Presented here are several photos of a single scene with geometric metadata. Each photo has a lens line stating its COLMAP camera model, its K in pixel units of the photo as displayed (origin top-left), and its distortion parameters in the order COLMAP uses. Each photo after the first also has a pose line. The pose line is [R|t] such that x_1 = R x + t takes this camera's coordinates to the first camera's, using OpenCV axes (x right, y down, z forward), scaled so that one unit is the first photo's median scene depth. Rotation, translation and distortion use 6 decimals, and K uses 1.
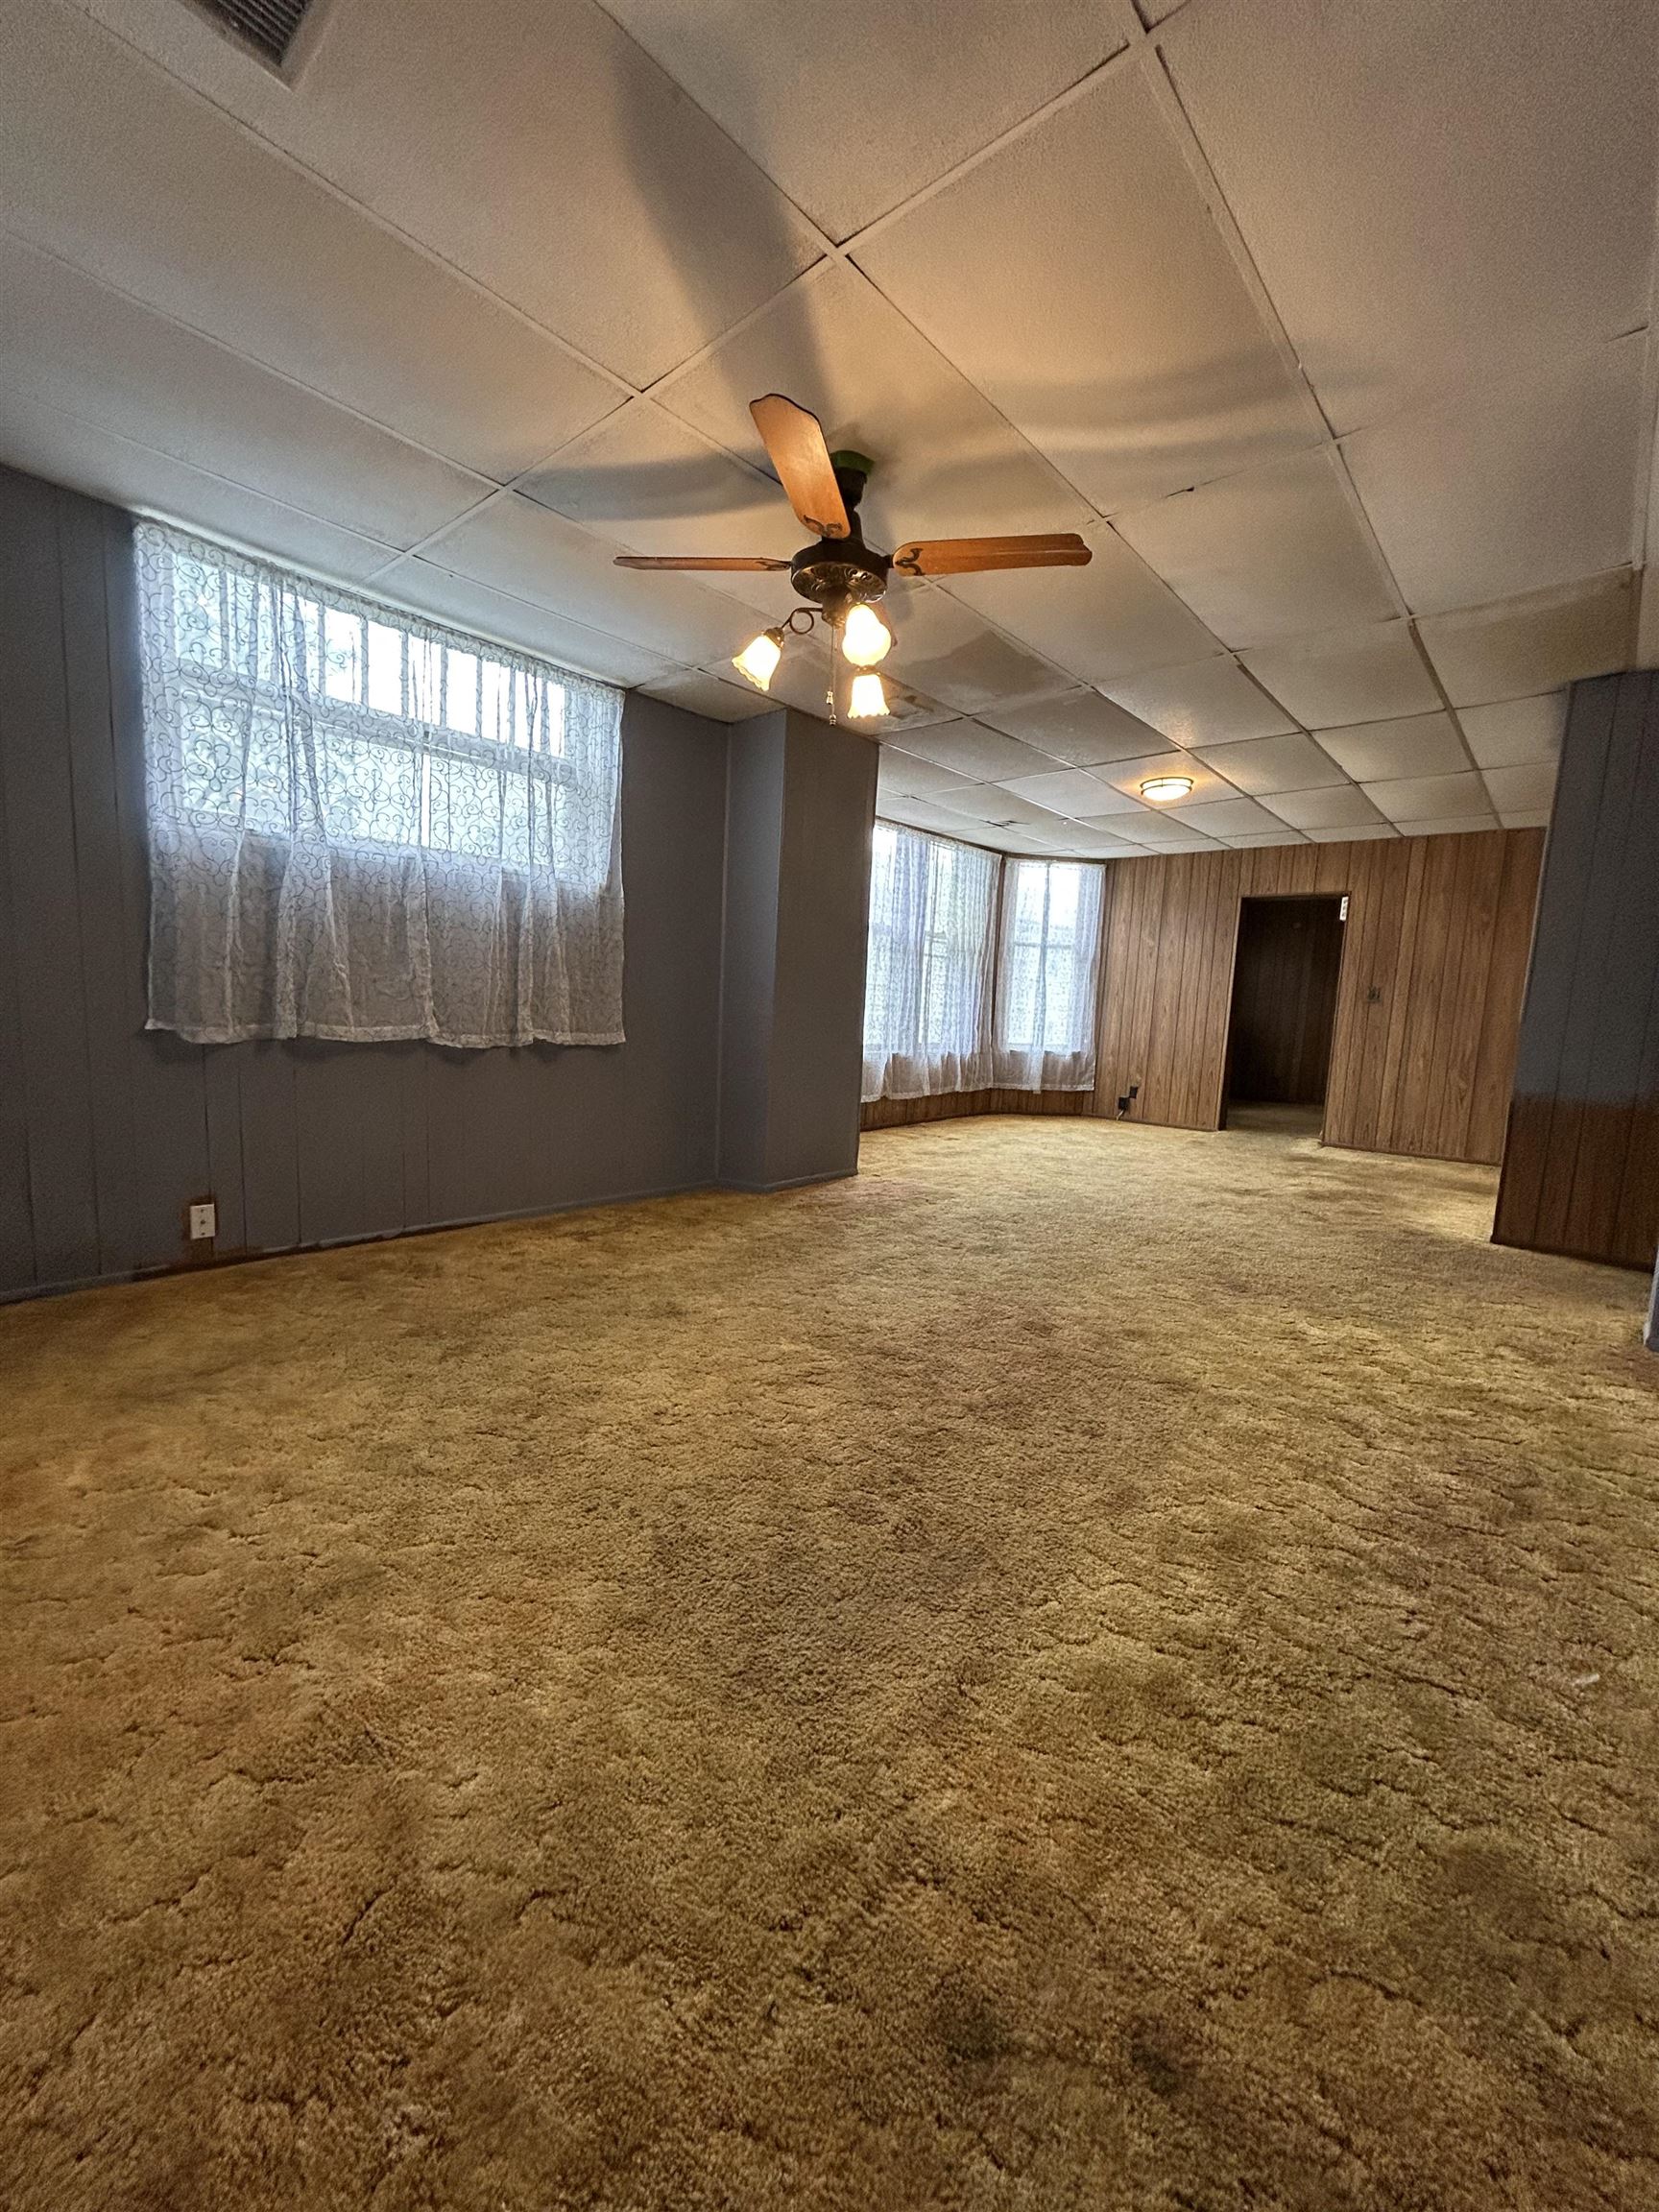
lens RADIAL K [[888.1, 0, 825.1], [0, 888.1, 1110.1], [0, 0, 1]] dist [-0.002284, 0.001243]
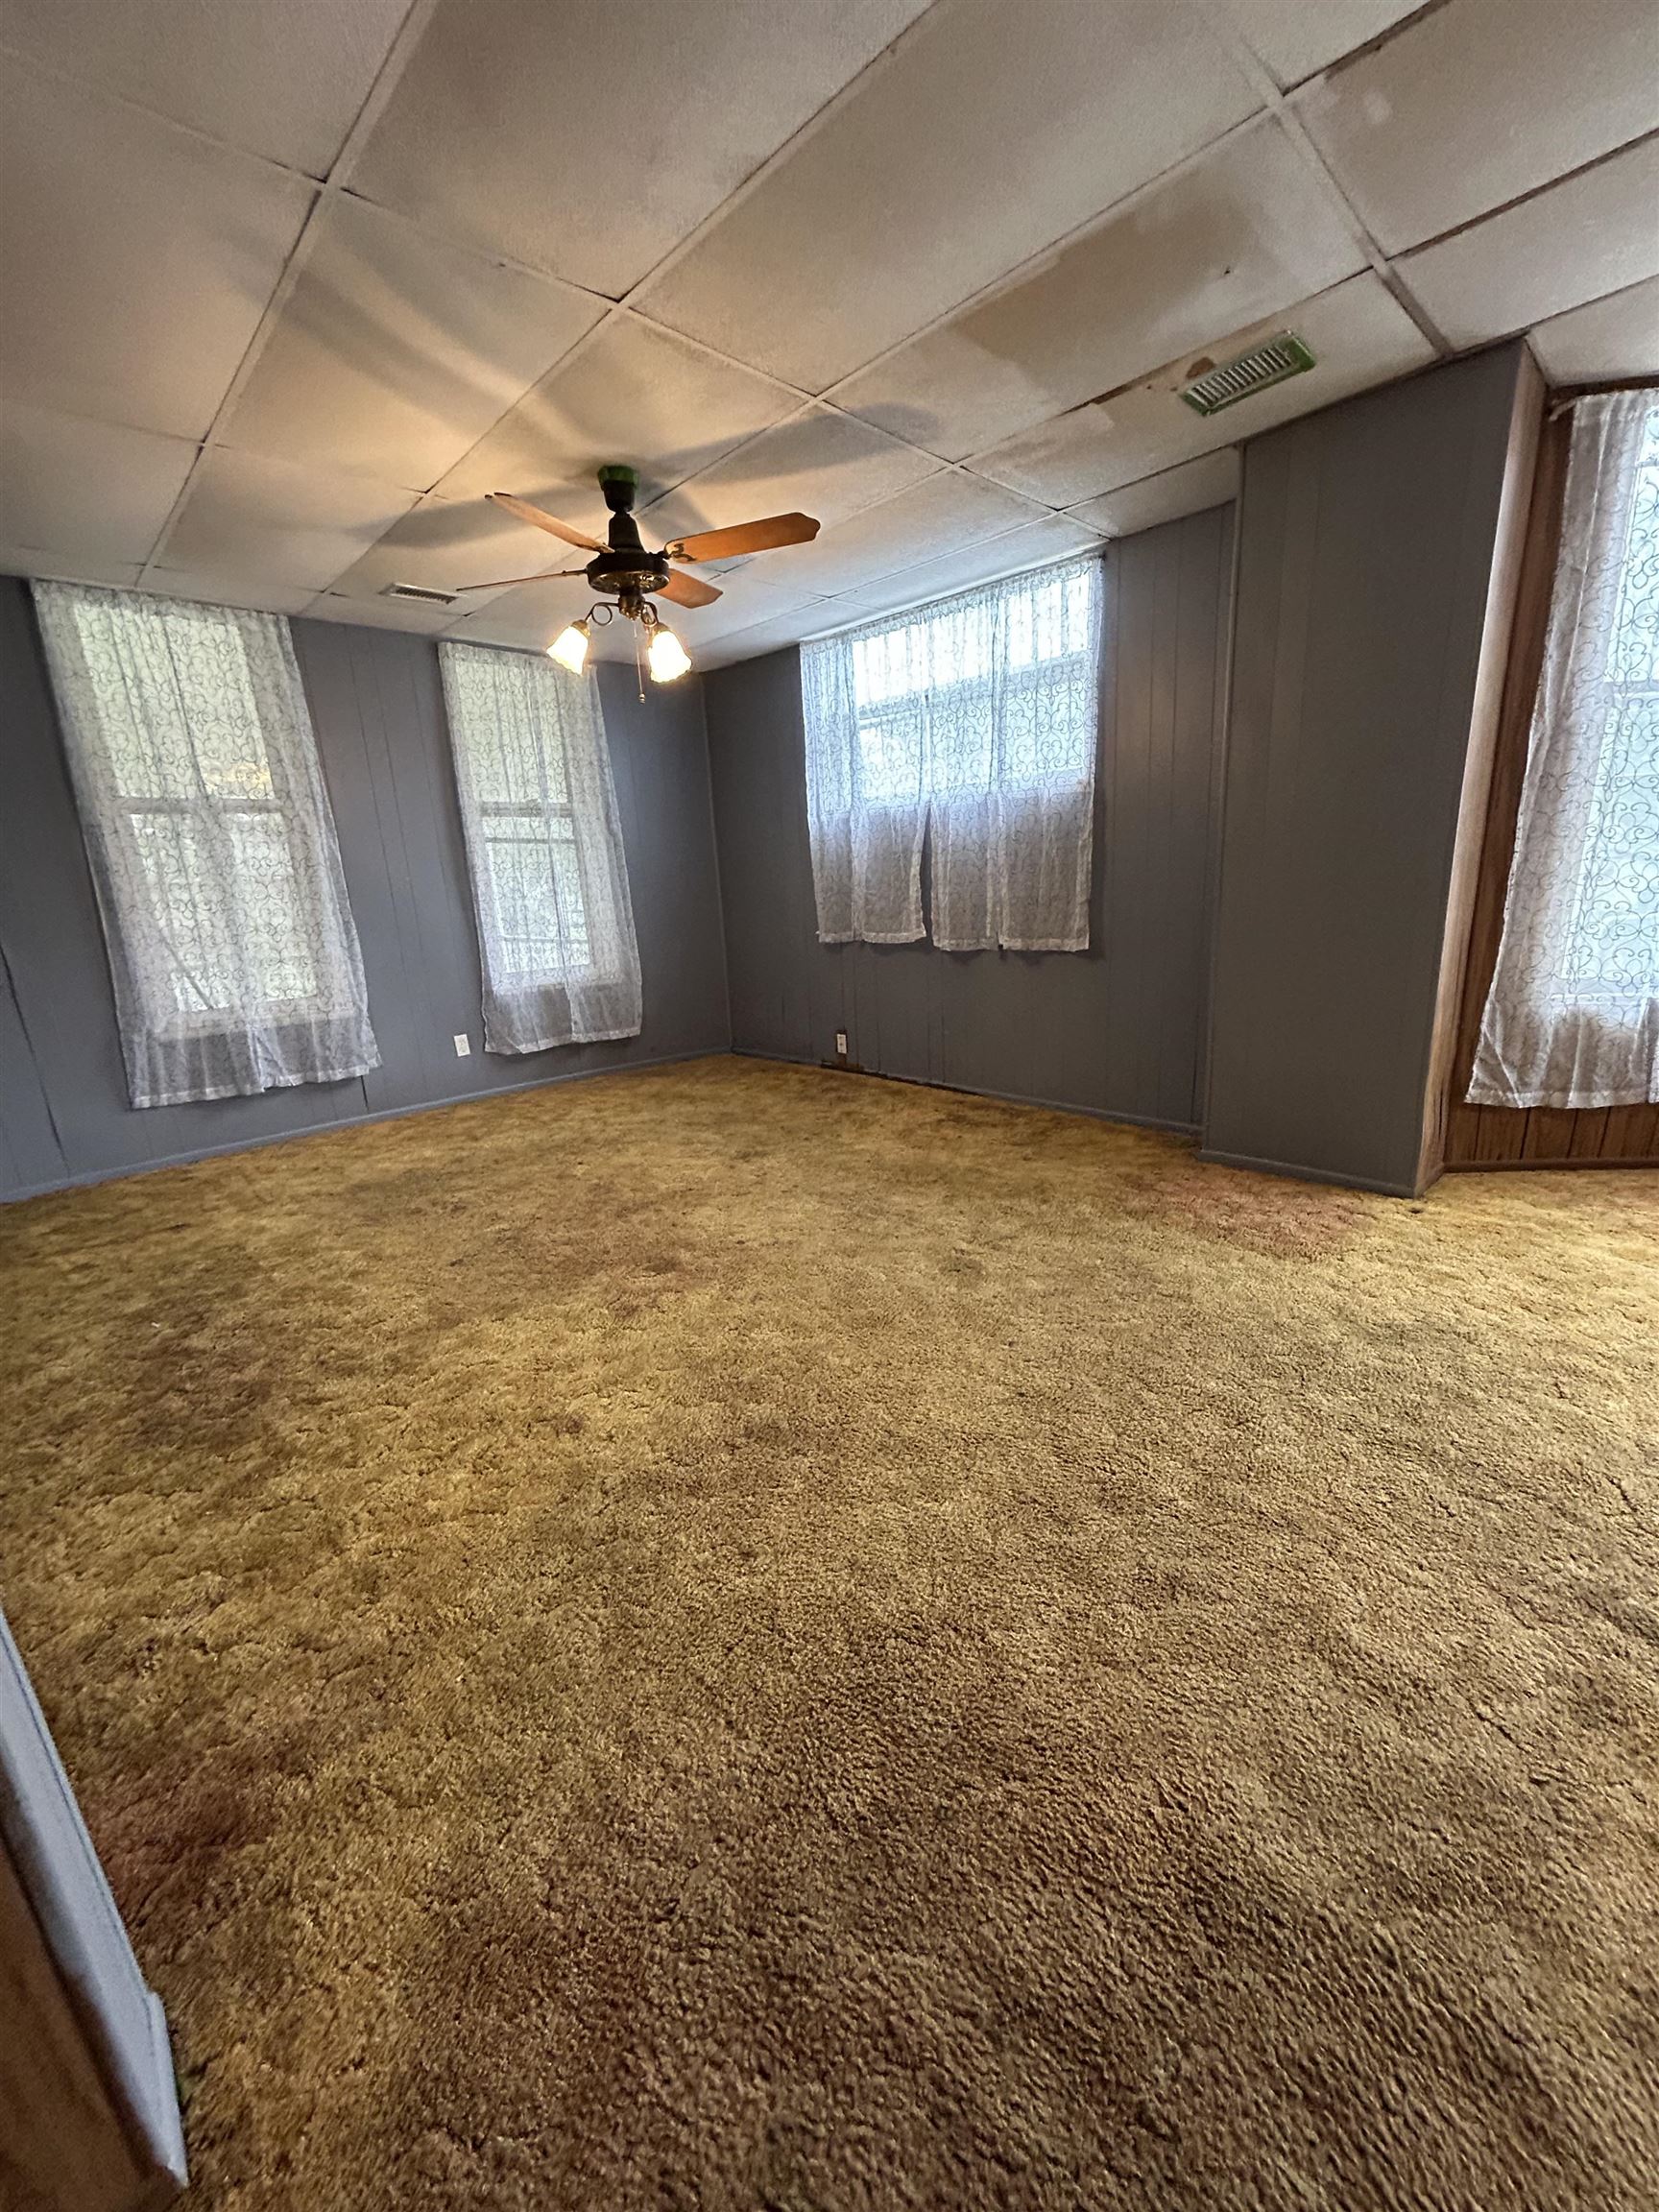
lens RADIAL K [[888.1, 0, 829.6], [0, 888.1, 1111.3], [0, 0, 1]] dist [-0.002284, 0.001243]
pose [[-0.100649, 0.224719, -0.969212, 0.969199], [-0.067419, 0.970379, 0.231991, -0.141621], [0.992635, 0.088693, -0.082517, 1.056927]]
